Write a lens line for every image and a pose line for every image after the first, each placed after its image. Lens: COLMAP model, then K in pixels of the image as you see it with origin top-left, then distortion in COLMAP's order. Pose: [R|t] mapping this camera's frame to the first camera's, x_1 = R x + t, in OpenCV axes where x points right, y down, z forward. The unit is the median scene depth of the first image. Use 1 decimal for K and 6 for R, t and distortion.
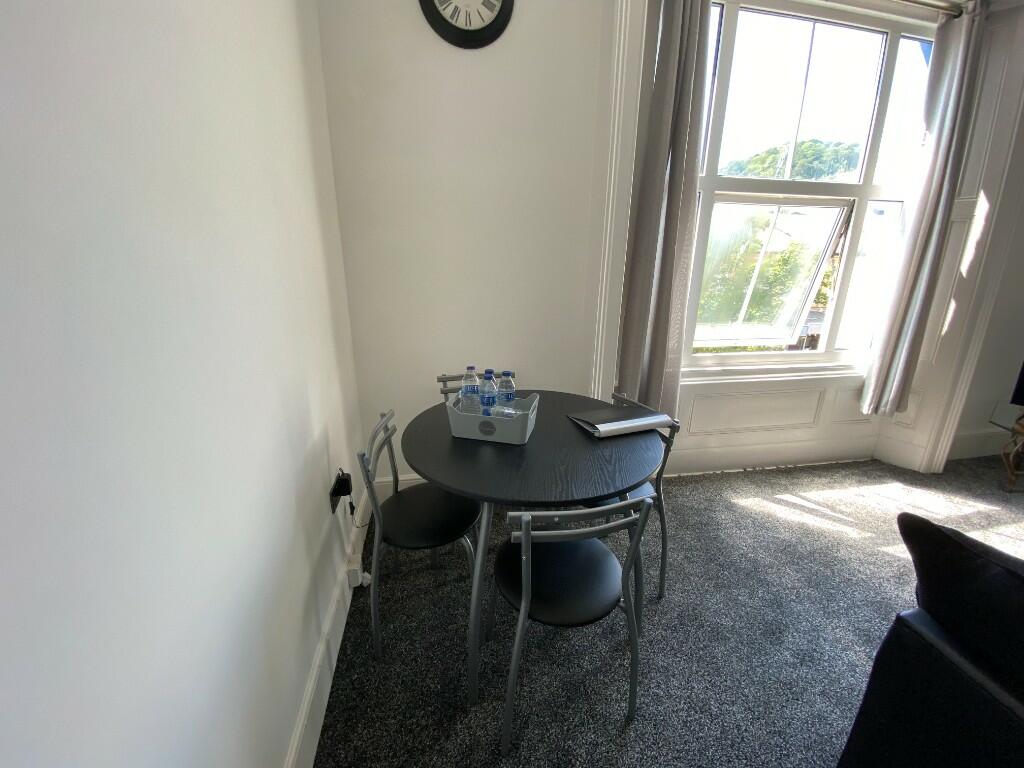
lens RADIAL K [[412.8, 0, 510.9], [0, 412.8, 381.1], [0, 0, 1]] dist [-0.009556, -0.005504]
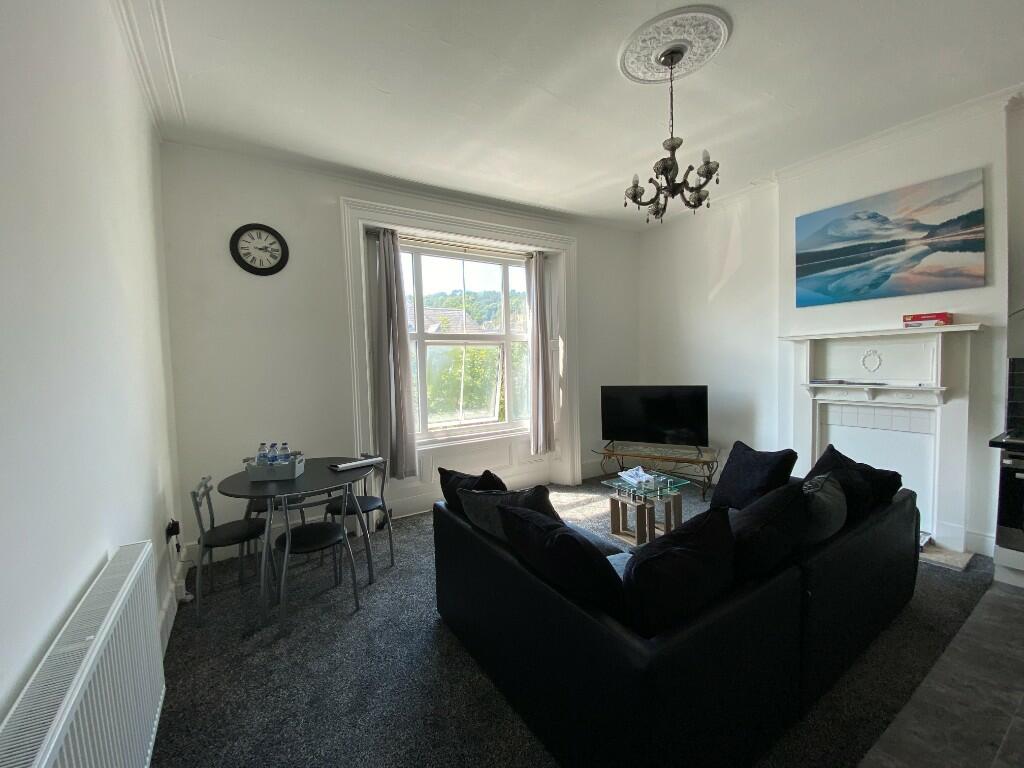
lens RADIAL K [[412.8, 0, 520.4], [0, 412.8, 382.7], [0, 0, 1]] dist [-0.009556, -0.005504]
pose [[0.922418, -0.056930, 0.381974, 0.243393], [0.154601, 0.960798, -0.230143, 0.269148], [-0.353898, 0.271341, 0.895059, -0.973434]]
